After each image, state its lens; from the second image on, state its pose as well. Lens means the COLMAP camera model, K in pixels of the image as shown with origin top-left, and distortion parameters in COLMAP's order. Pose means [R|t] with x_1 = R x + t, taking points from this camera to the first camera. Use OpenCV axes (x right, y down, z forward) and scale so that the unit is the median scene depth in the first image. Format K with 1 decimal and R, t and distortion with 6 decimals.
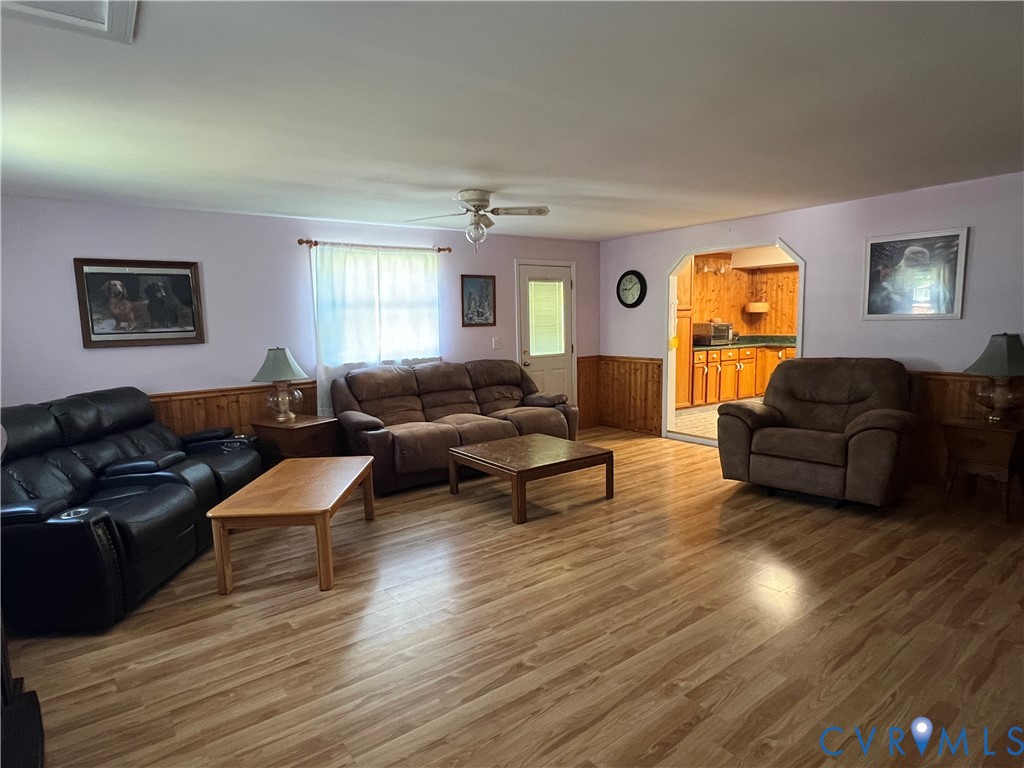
lens RADIAL K [[575.4, 0, 510.0], [0, 575.4, 390.3], [0, 0, 1]] dist [-0.002405, -0.001544]
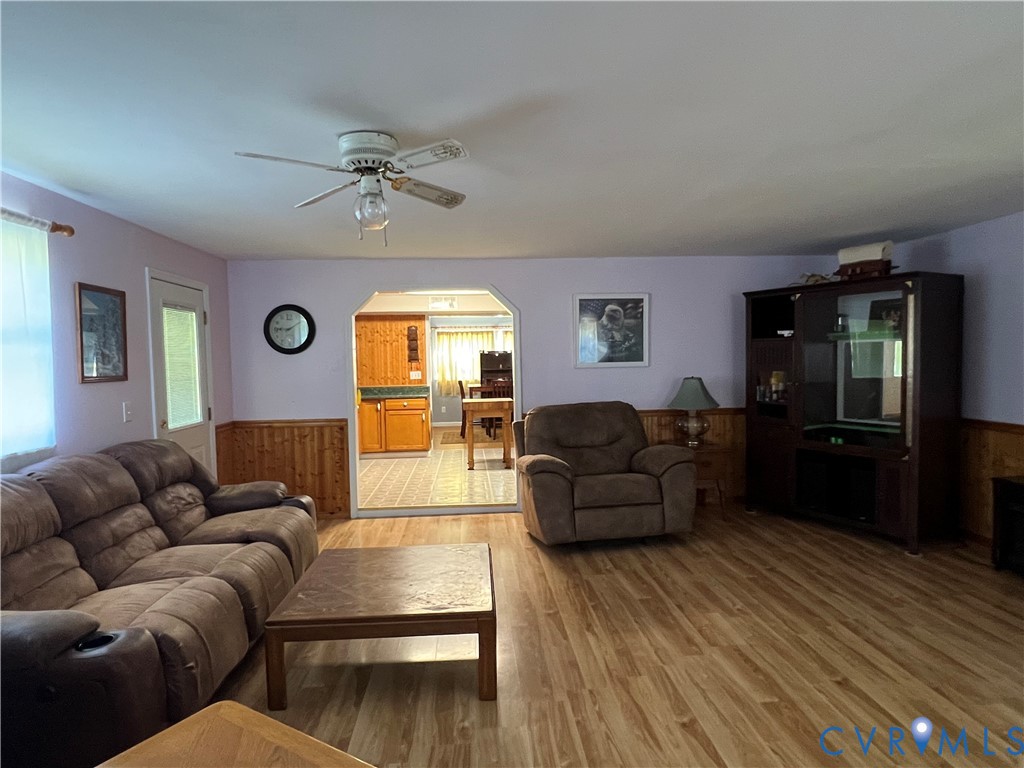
lens RADIAL K [[596.3, 0, 511.6], [0, 596.3, 390.1], [0, 0, 1]] dist [-0.002538, 0.000321]
pose [[0.542384, -0.030571, 0.839574, -0.346983], [0.110044, 0.993313, -0.034922, -0.047228], [-0.832893, 0.111331, 0.542121, 0.428300]]
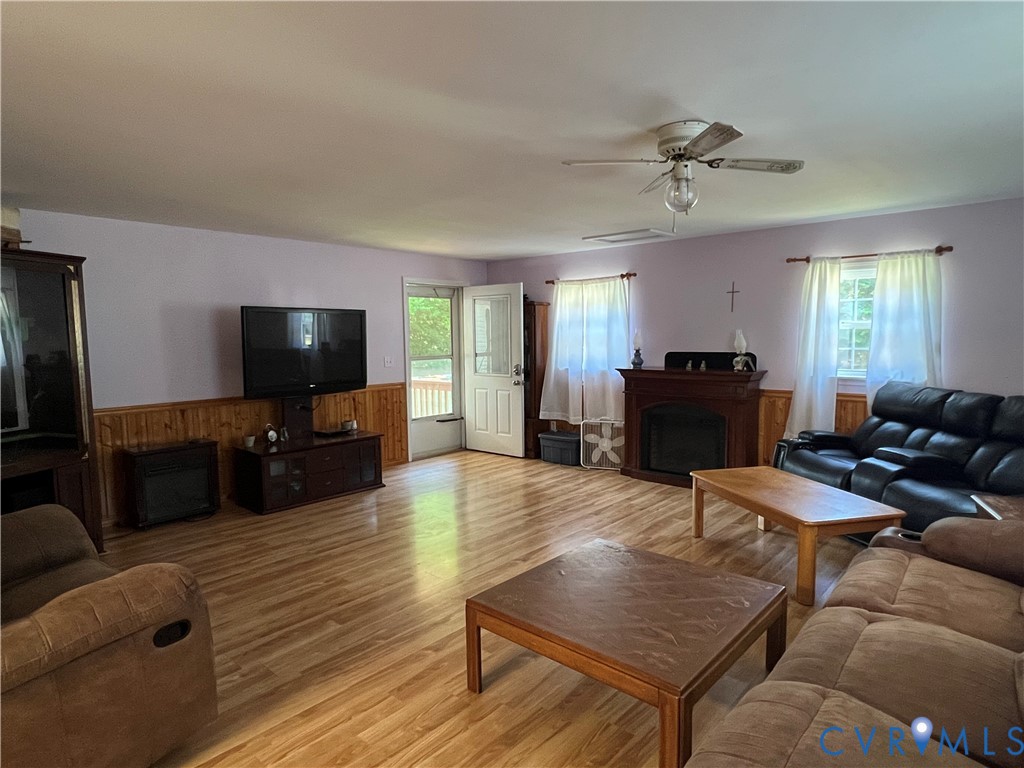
lens RADIAL K [[596.3, 0, 511.6], [0, 596.3, 390.1], [0, 0, 1]] dist [-0.002538, 0.000321]
pose [[-0.979218, 0.058447, -0.194207, 0.183734], [0.014350, 0.975142, 0.221117, -0.154581], [0.202303, 0.213735, -0.955715, 1.170033]]
